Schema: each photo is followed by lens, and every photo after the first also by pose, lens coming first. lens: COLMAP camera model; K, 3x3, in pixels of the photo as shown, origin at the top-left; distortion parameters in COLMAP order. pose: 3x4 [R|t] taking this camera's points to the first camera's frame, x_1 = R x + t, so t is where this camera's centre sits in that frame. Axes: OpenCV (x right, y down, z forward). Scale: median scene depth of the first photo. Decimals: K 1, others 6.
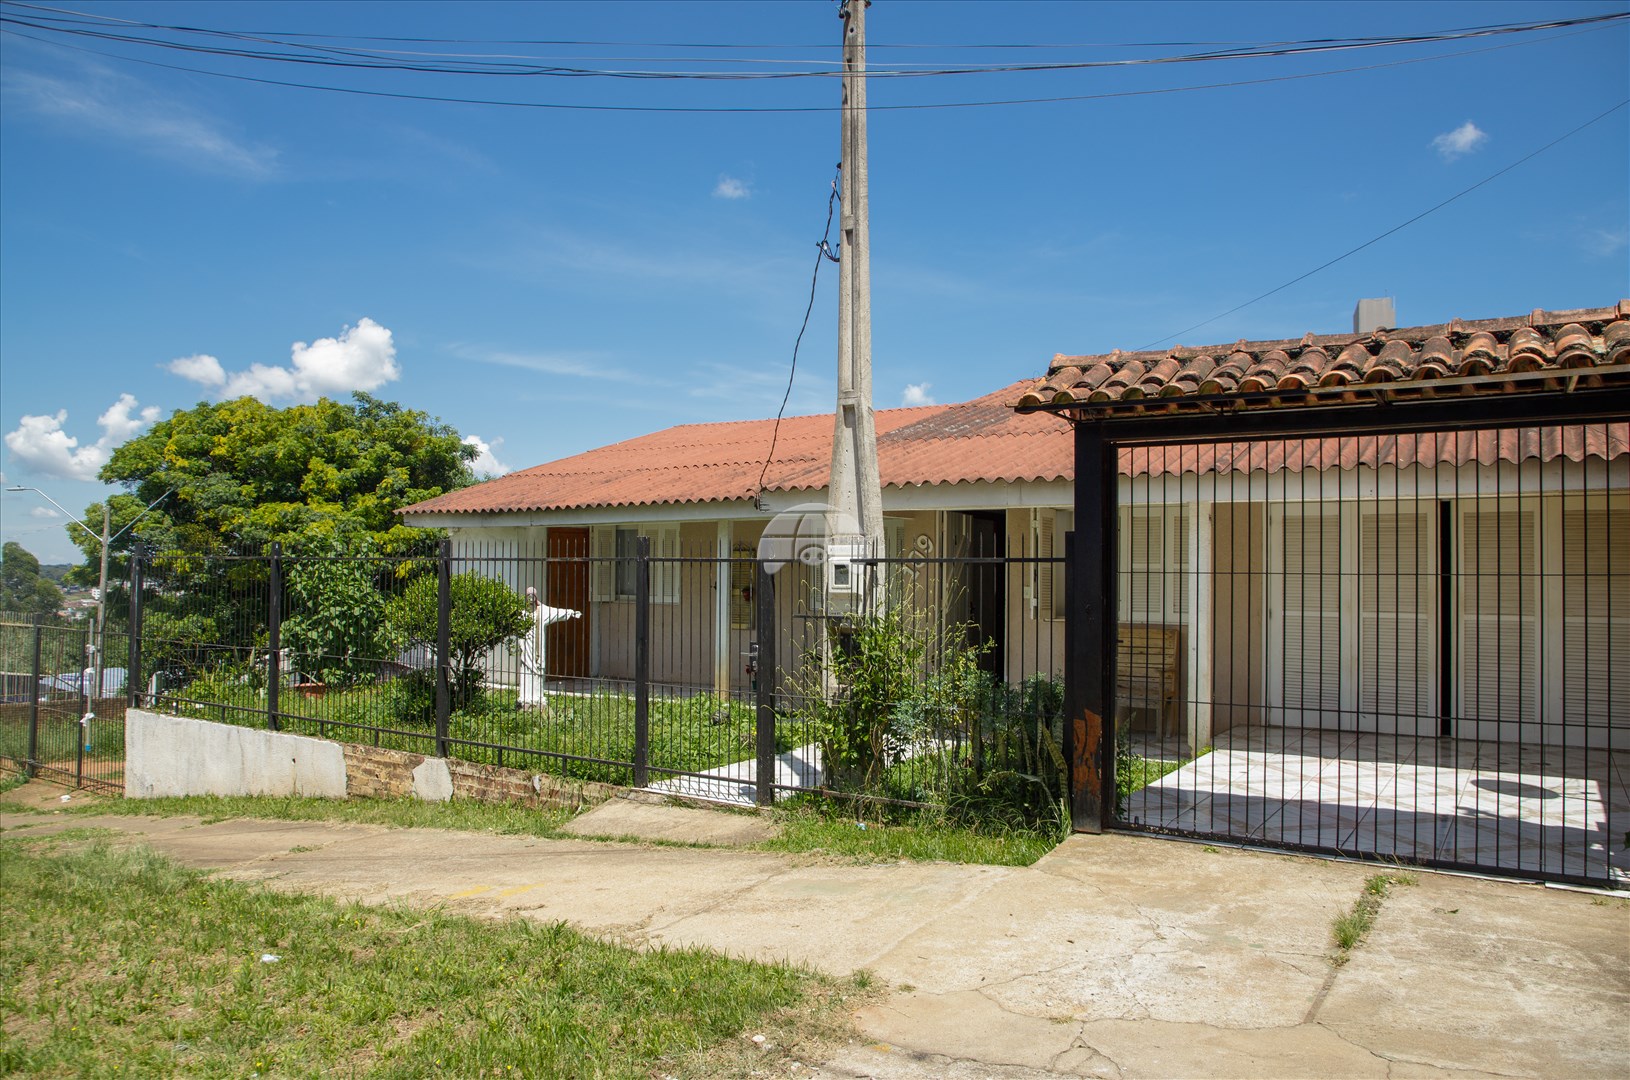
lens RADIAL K [[1126.8, 0, 815.0], [0, 1126.8, 540.0], [0, 0, 1]] dist [-0.057906, 0.040952]
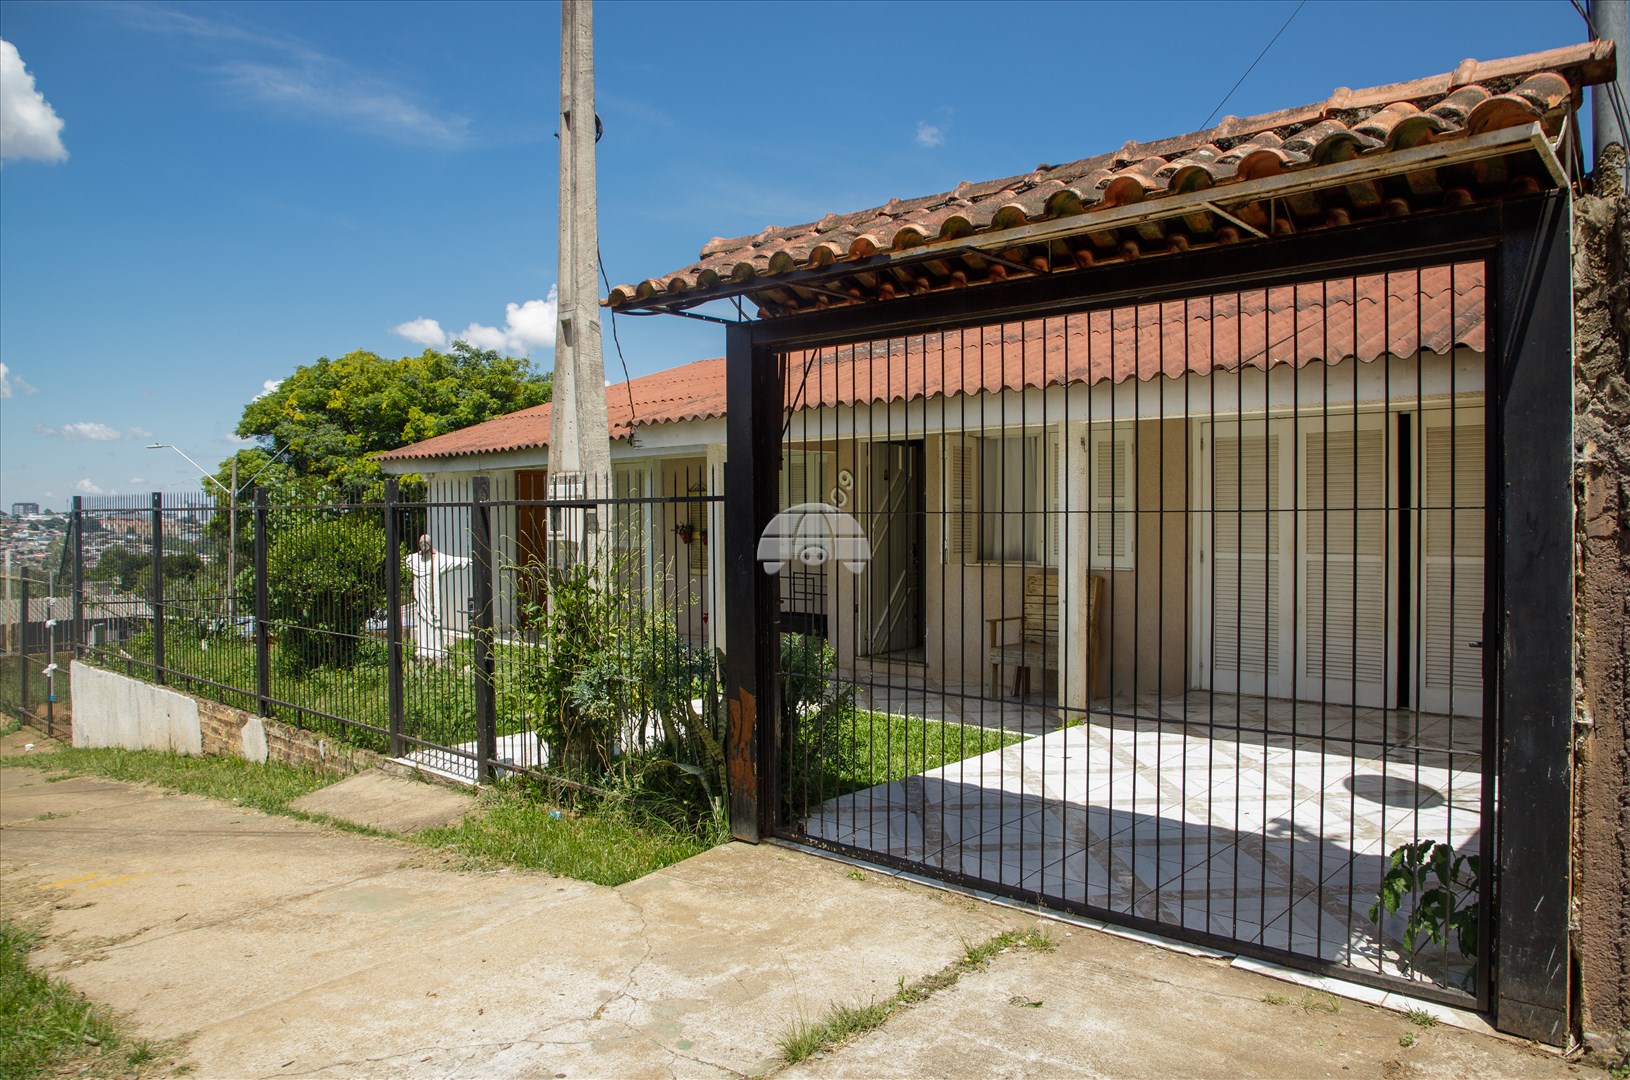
lens RADIAL K [[1104.5, 0, 822.9], [0, 1104.5, 517.3], [0, 0, 1]] dist [-0.029237, 0.003472]
pose [[0.987705, -0.017821, -0.155308, 0.268215], [0.023616, 0.999089, 0.035551, 0.003171], [0.154533, -0.038782, 0.987226, 0.154527]]
